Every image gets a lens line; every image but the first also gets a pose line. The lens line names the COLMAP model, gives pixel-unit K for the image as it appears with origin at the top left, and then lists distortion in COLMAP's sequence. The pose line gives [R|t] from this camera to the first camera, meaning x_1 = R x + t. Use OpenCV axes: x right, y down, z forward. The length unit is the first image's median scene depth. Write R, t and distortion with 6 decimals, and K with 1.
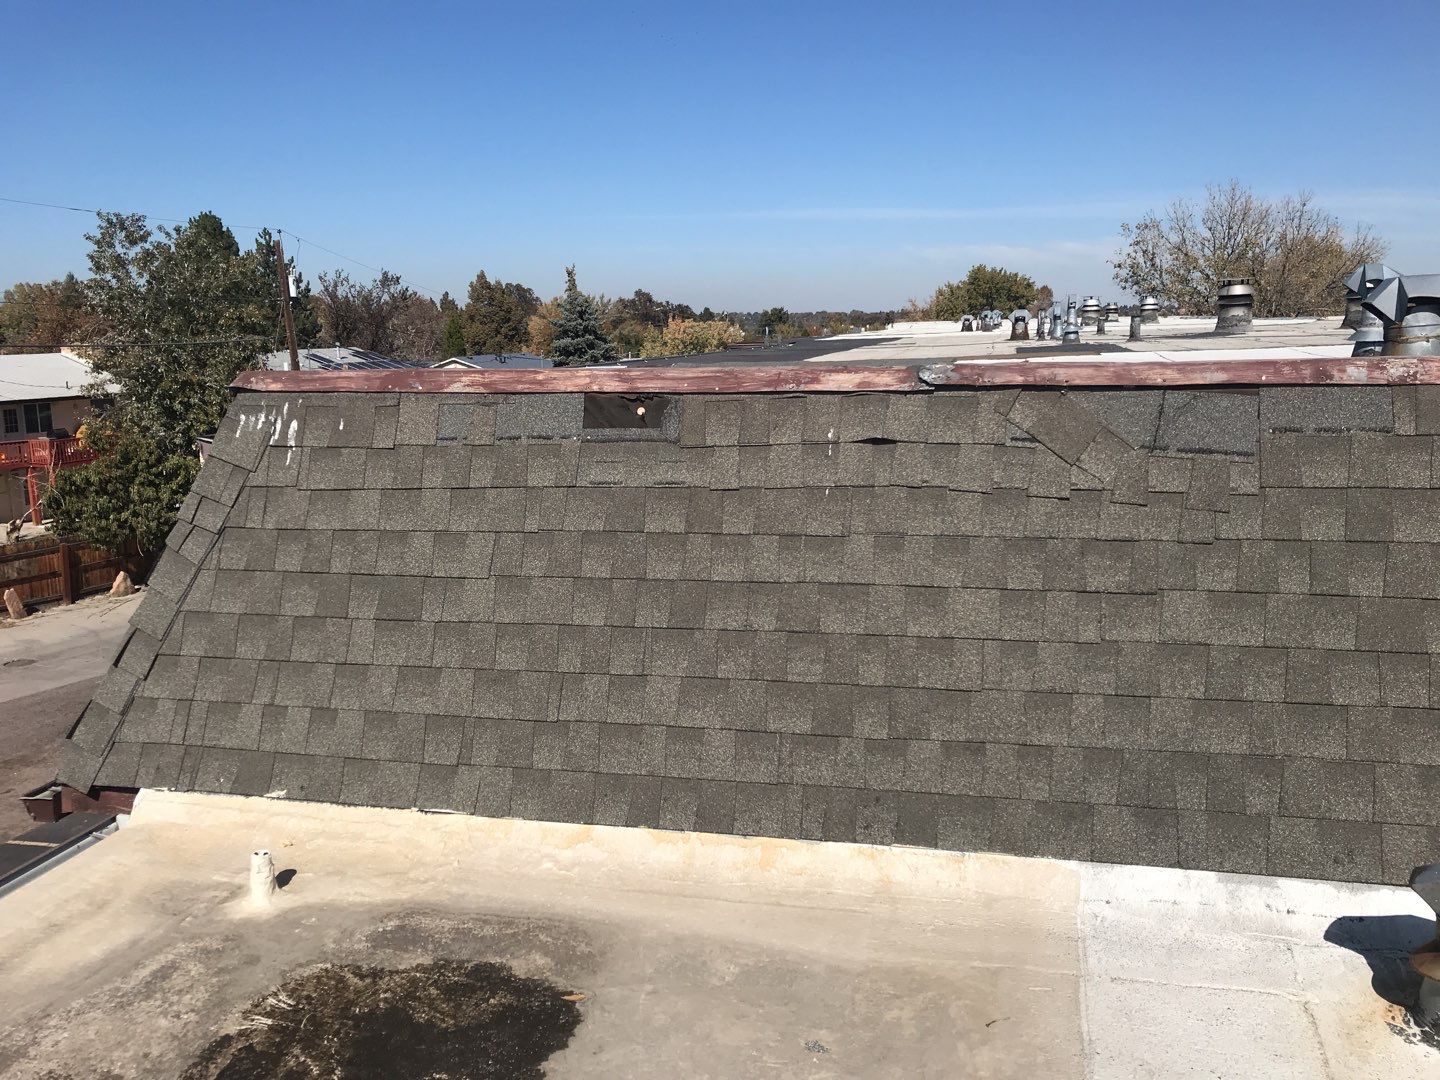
lens RADIAL K [[1123.4, 0, 717.6], [0, 1123.4, 533.9], [0, 0, 1]] dist [0.000373, -0.032608]
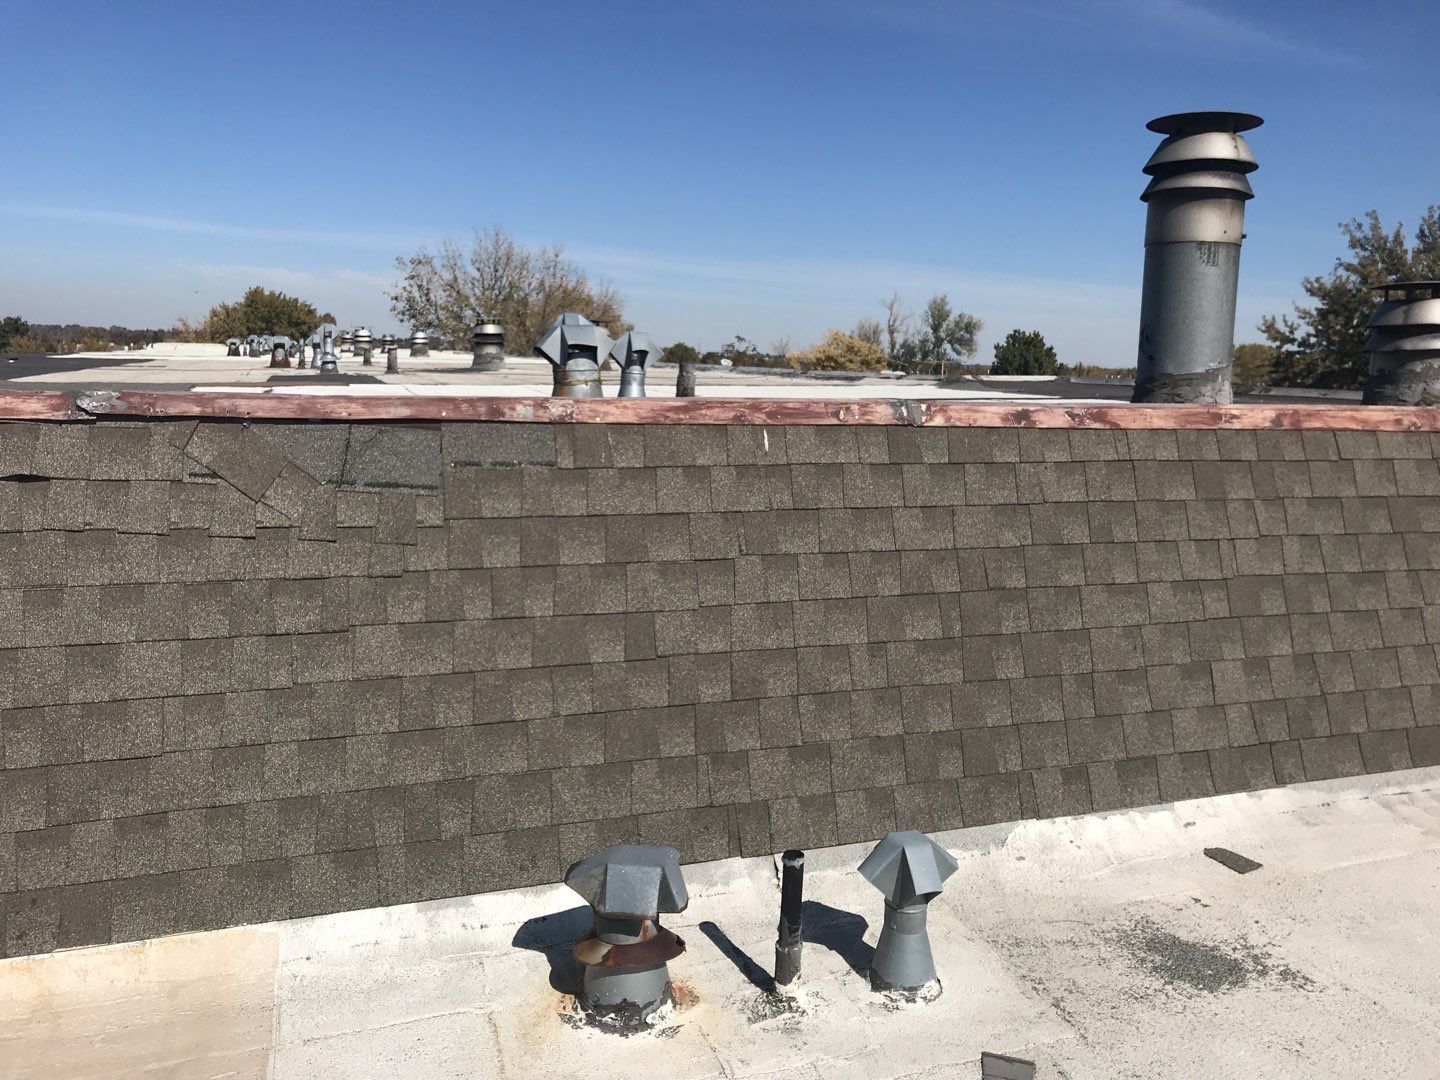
lens RADIAL K [[1141.7, 0, 720.0], [0, 1141.7, 540.0], [0, 0, 1]] dist [-0.004925, -0.011361]
pose [[0.821707, -0.041340, 0.568409, 0.091124], [0.054453, 0.998498, -0.006099, -0.002244], [-0.567303, 0.035963, 0.822723, -0.009237]]
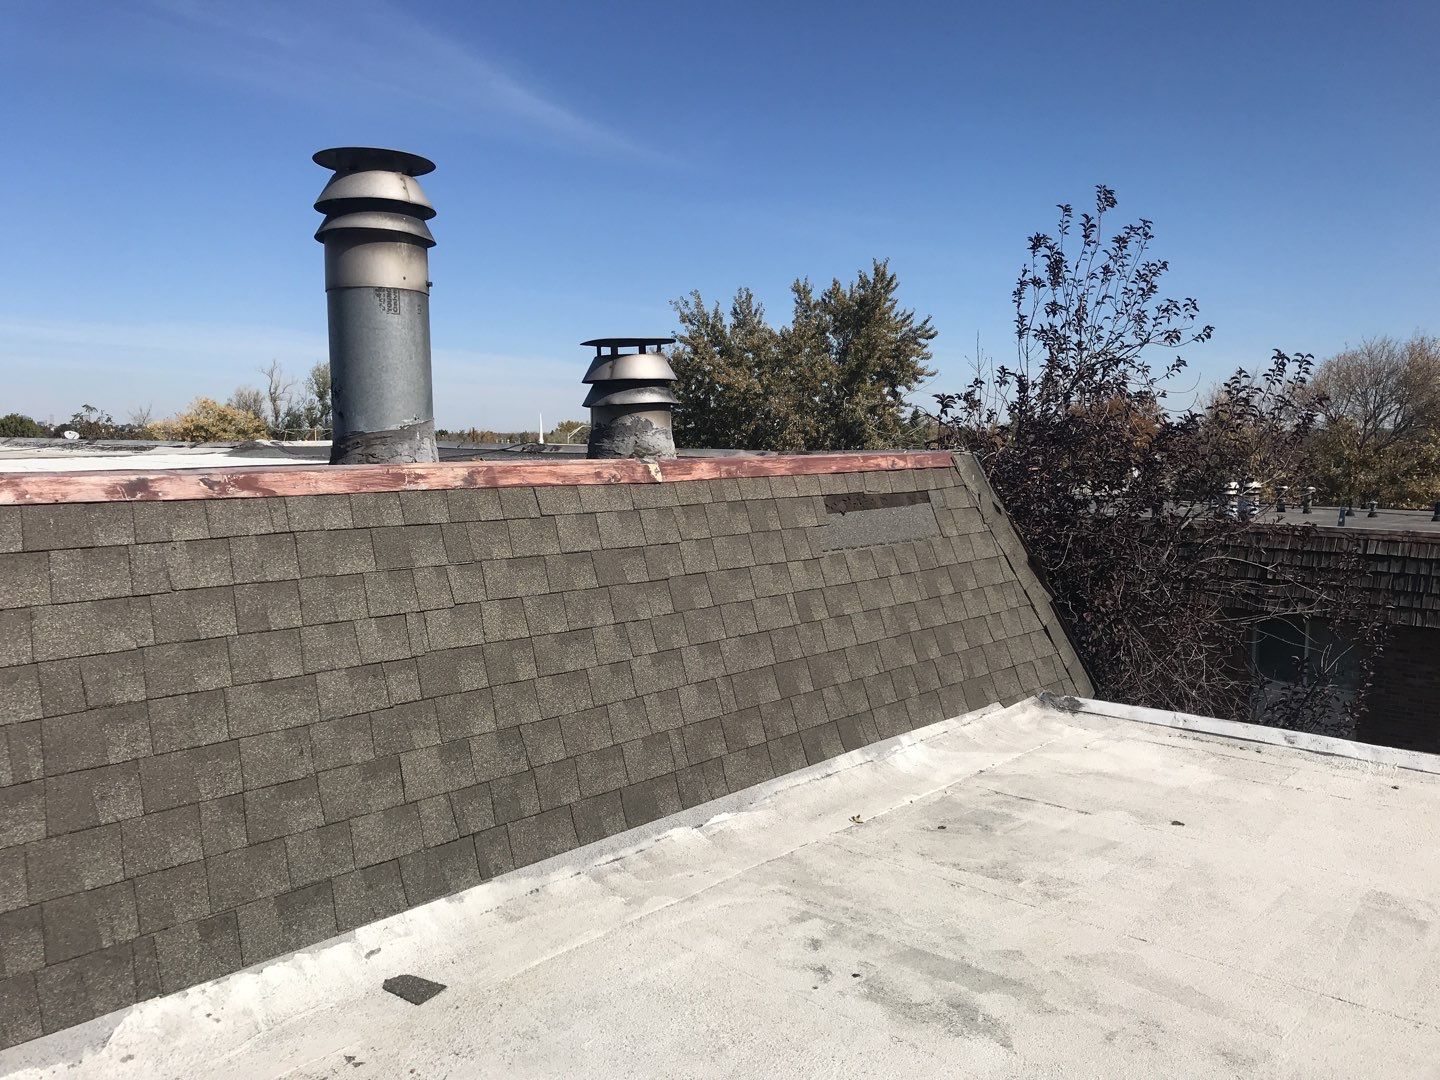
lens RADIAL K [[1123.4, 0, 717.6], [0, 1123.4, 533.9], [0, 0, 1]] dist [0.000373, -0.032608]
pose [[0.445731, -0.049271, 0.893810, 0.136458], [0.143196, 0.989551, -0.016861, -0.001273], [-0.883640, 0.135506, 0.448128, -0.017505]]
